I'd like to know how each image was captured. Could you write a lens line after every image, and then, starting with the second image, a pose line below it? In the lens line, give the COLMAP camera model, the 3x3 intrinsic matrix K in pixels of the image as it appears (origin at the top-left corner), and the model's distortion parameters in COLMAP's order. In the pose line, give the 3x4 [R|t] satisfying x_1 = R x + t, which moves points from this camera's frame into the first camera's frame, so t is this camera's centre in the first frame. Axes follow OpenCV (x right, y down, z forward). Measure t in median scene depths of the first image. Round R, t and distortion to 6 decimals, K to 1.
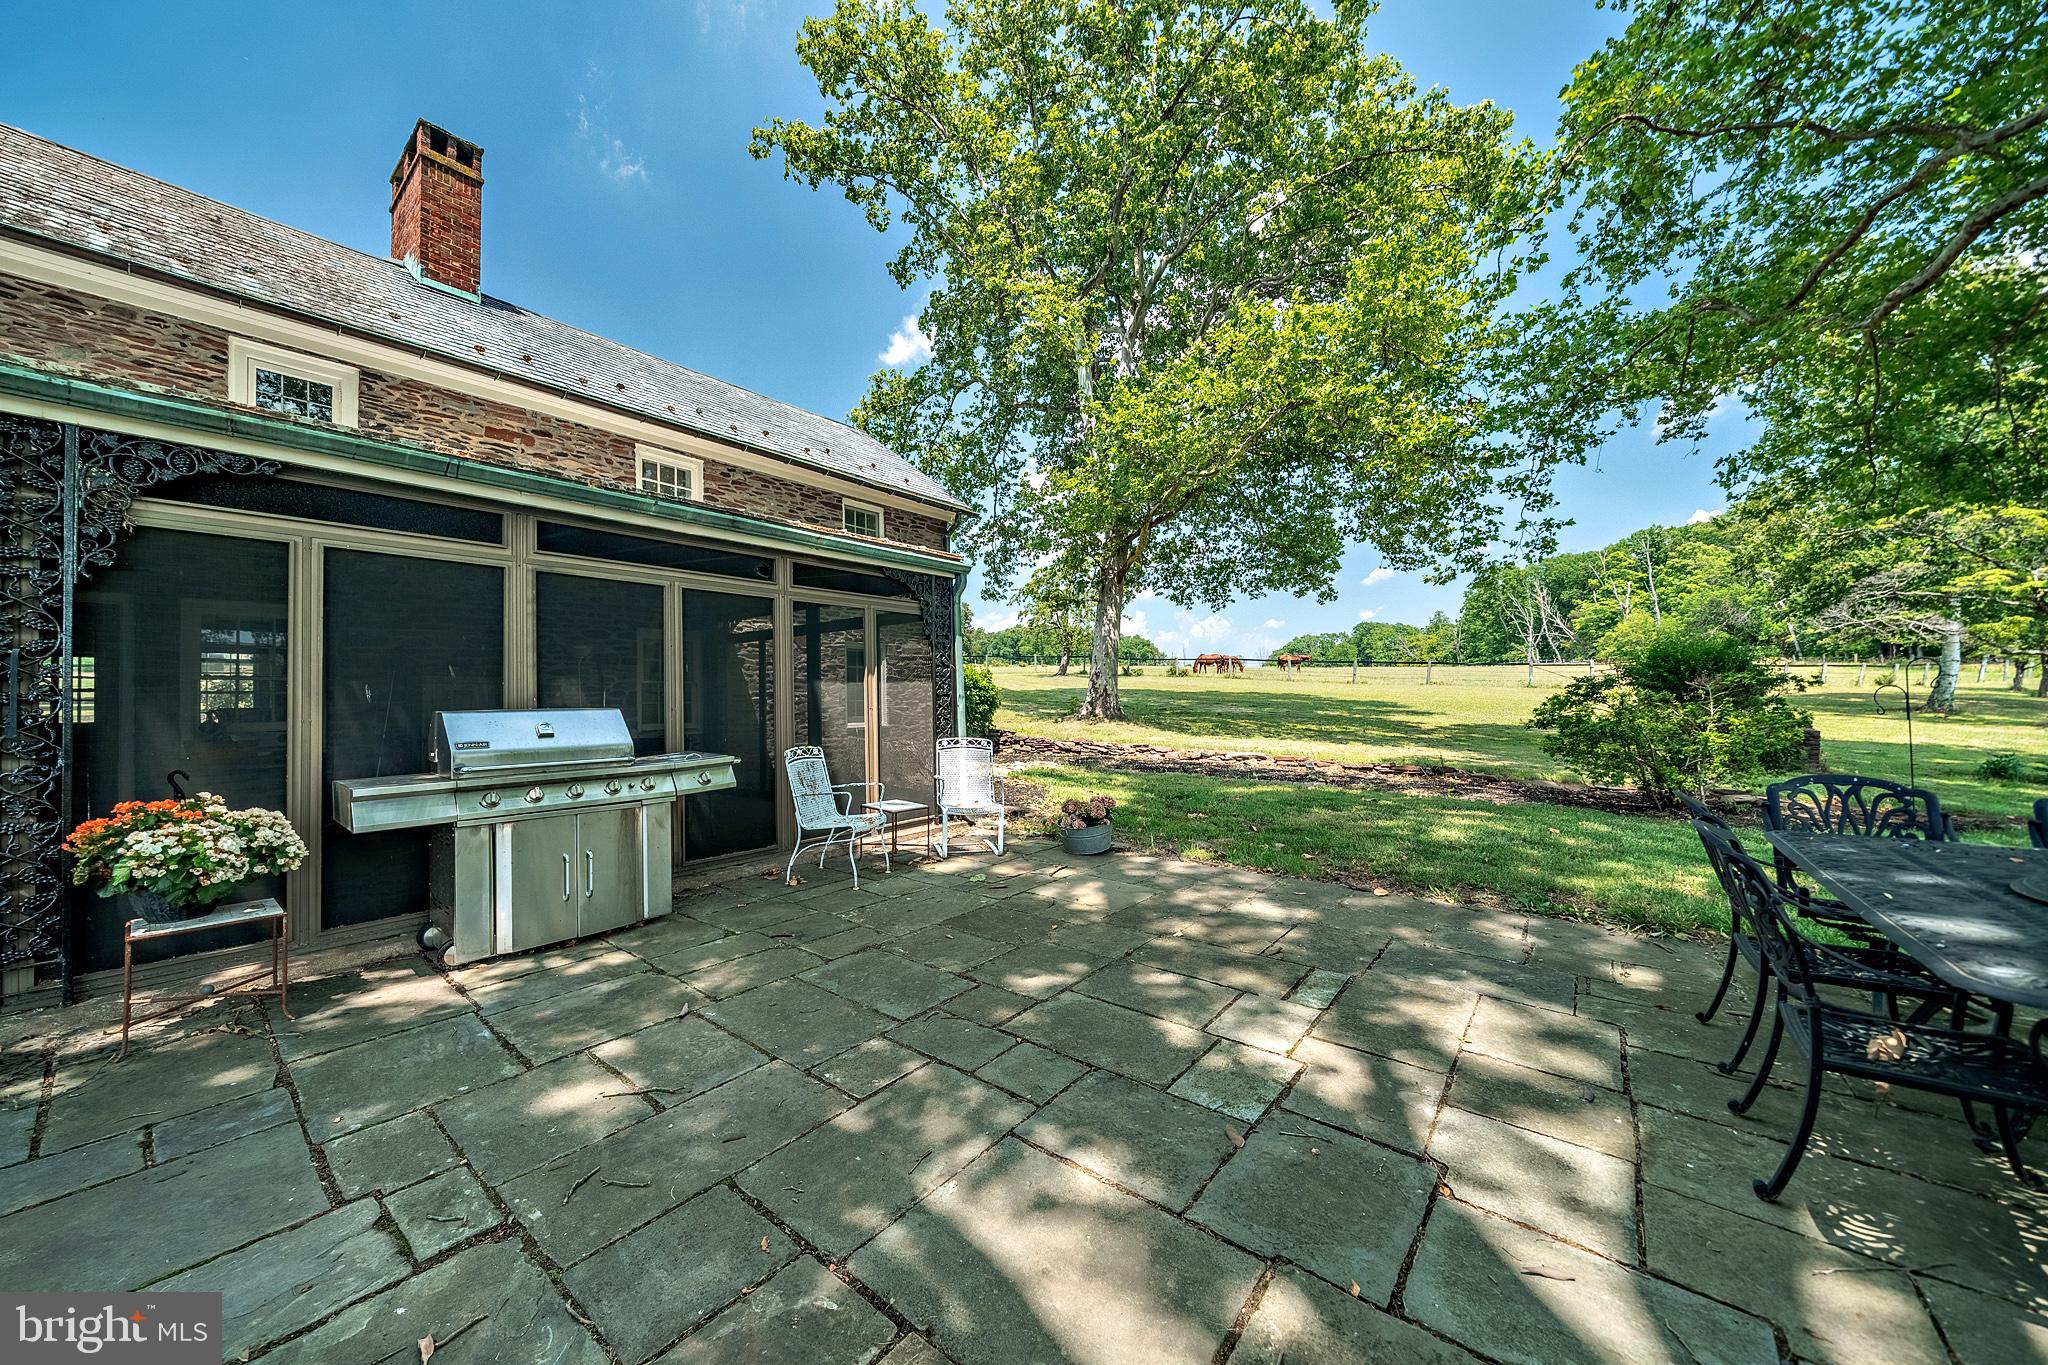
lens RADIAL K [[703.2, 0, 1024.0], [0, 703.2, 682.5], [0, 0, 1]] dist [-0.000459, -0.000007]
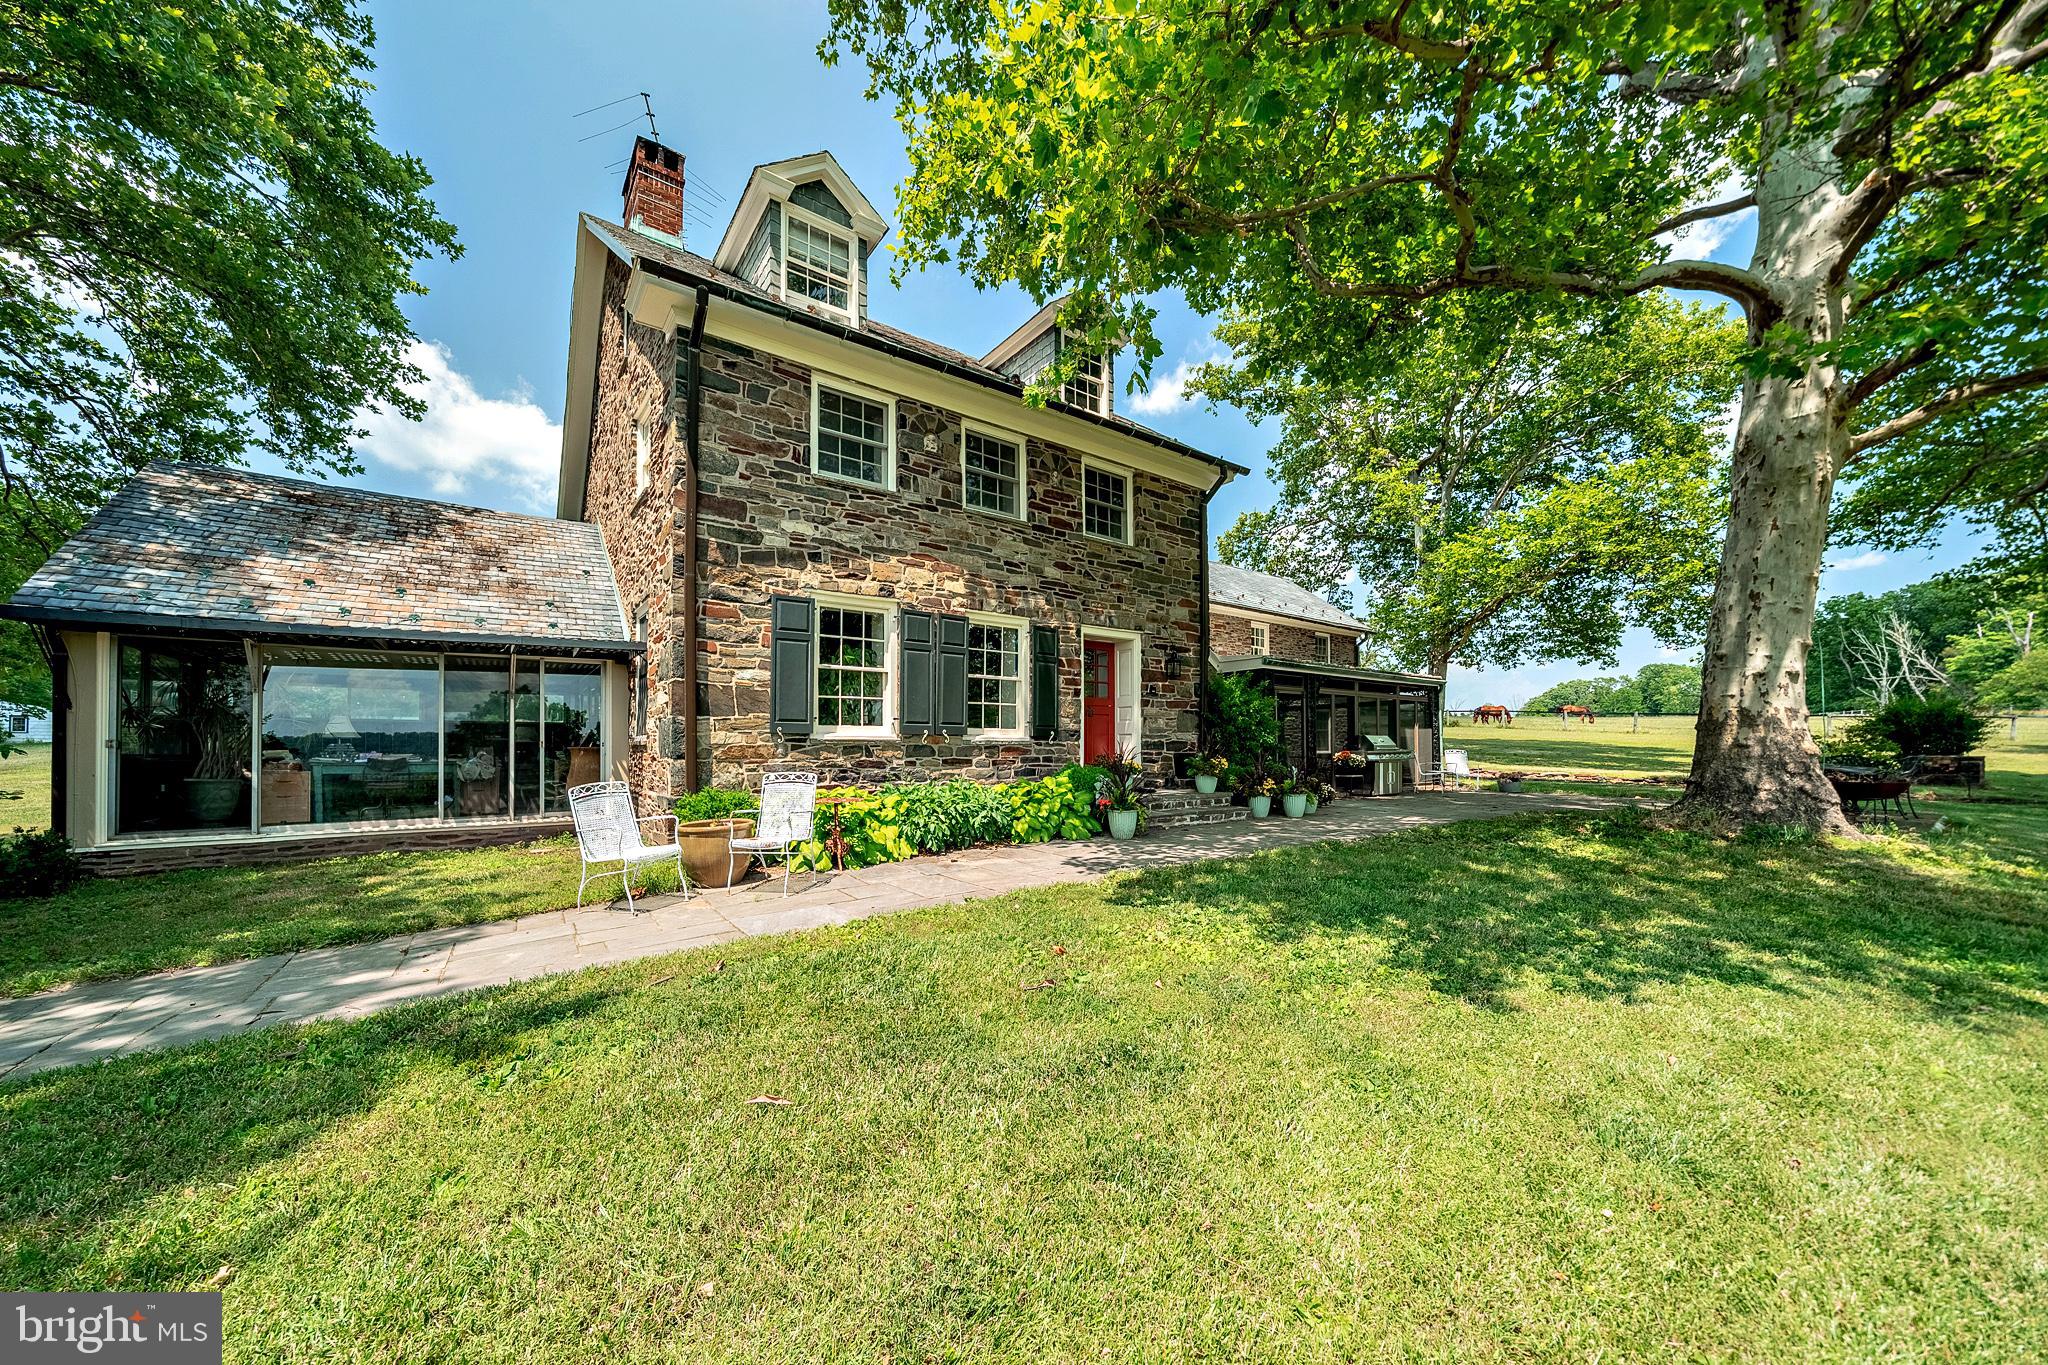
lens RADIAL K [[737.1, 0, 1022.7], [0, 737.1, 746.7], [0, 0, 1]] dist [-0.001337, -0.000103]
pose [[0.966926, 0.004537, -0.255017, -0.263399], [-0.000471, 0.999872, 0.016000, 0.006822], [0.255057, -0.015350, 0.966804, -0.581554]]
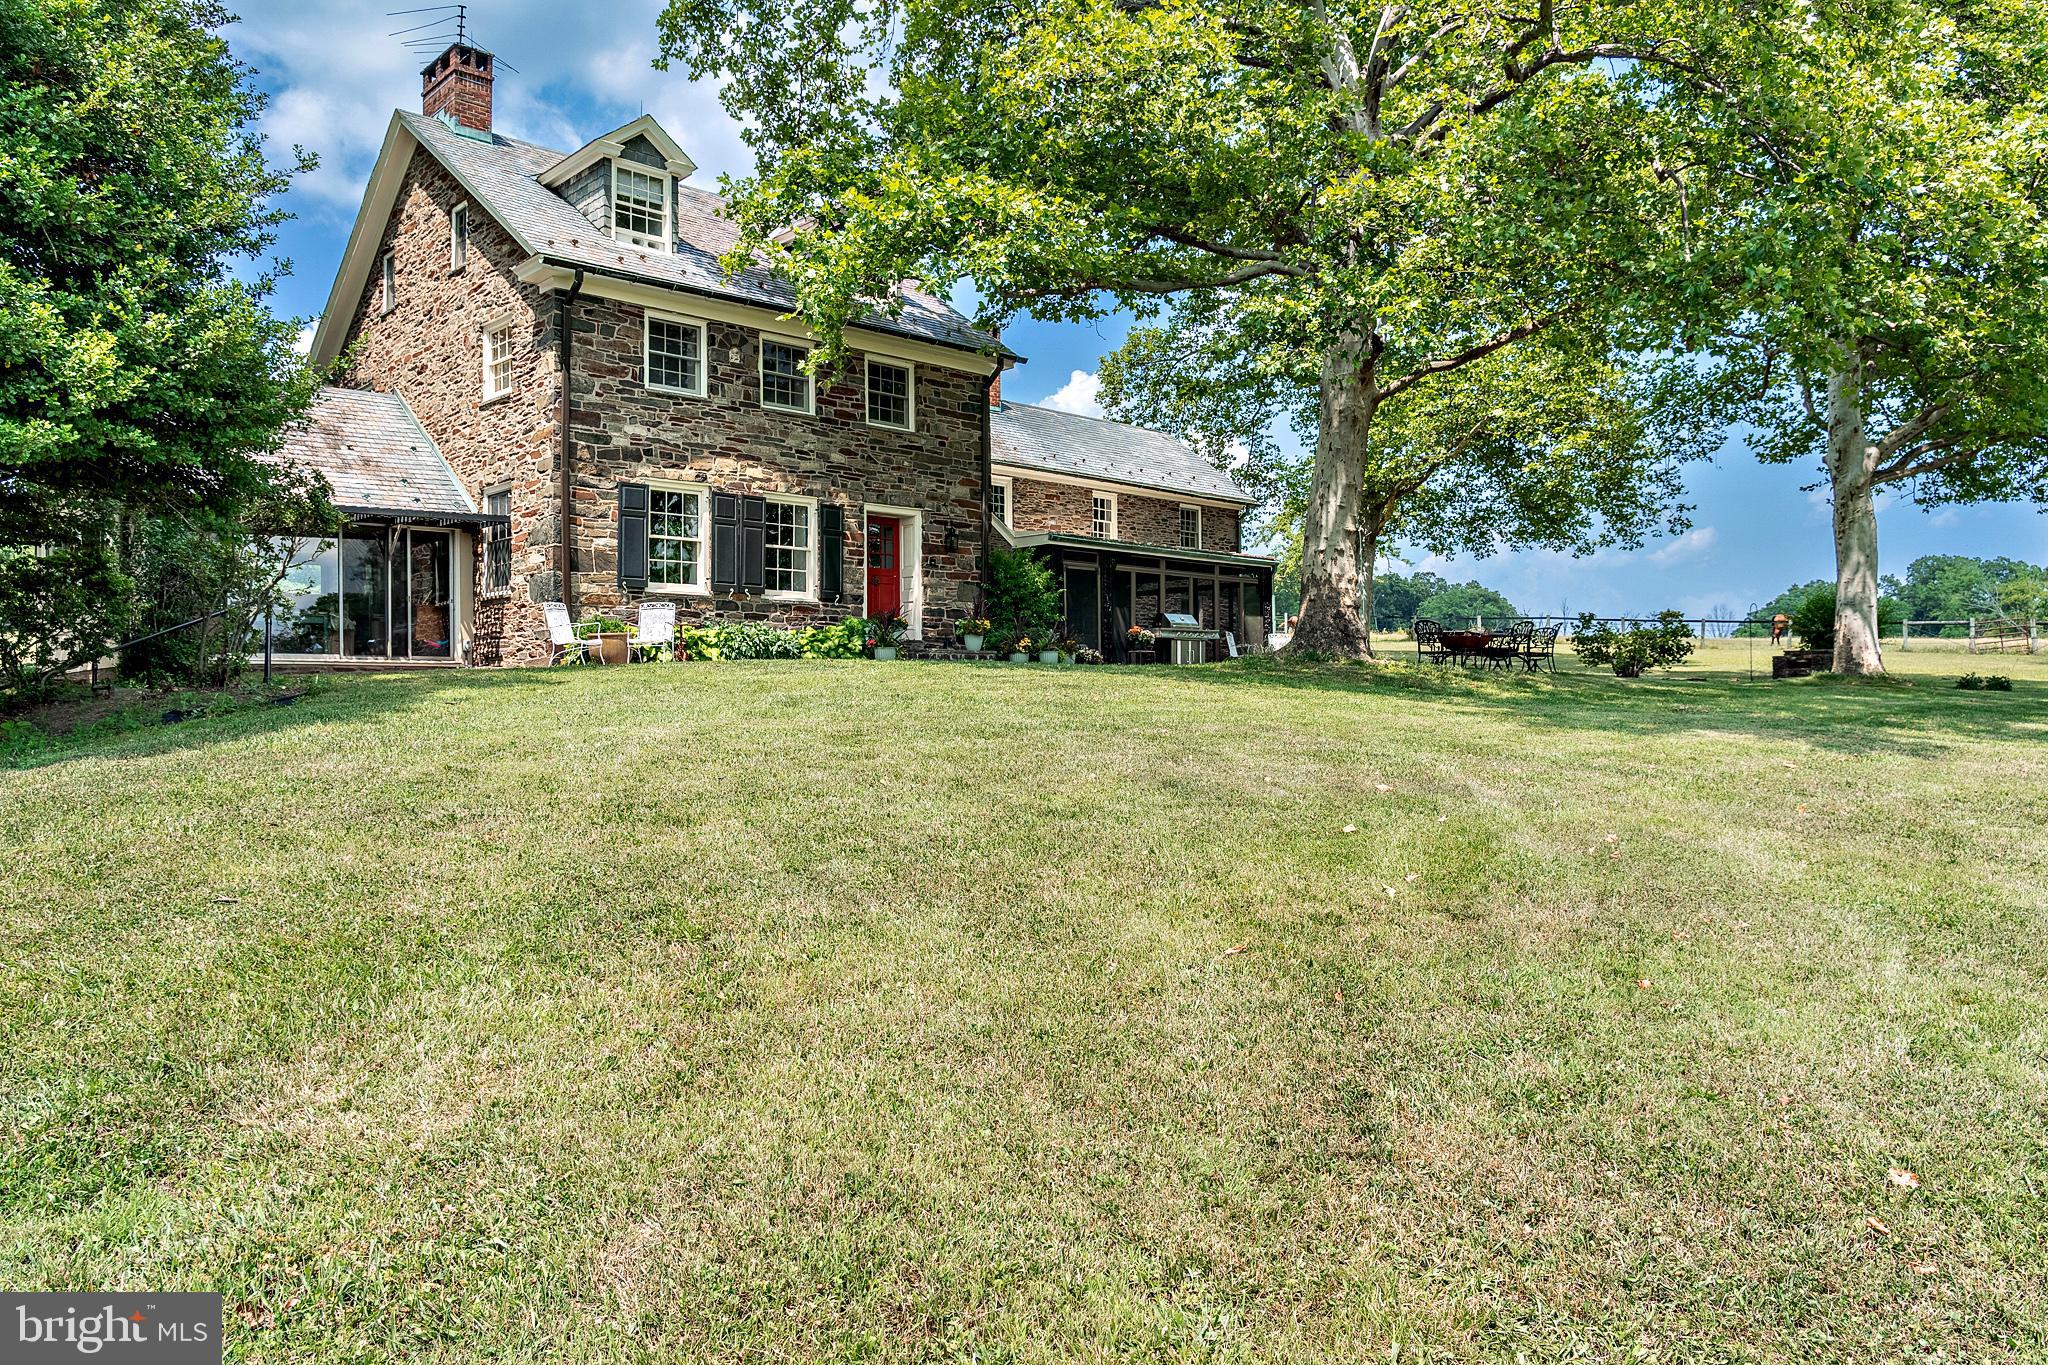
lens RADIAL K [[1443.4, 0, 1032.7], [0, 1443.4, 761.0], [0, 0, 1]] dist [-0.053198, -0.000500]
pose [[0.991199, 0.011051, -0.131919, -0.073647], [-0.003606, 0.998394, 0.056542, 0.068544], [0.132331, -0.055568, 0.989647, -1.186615]]
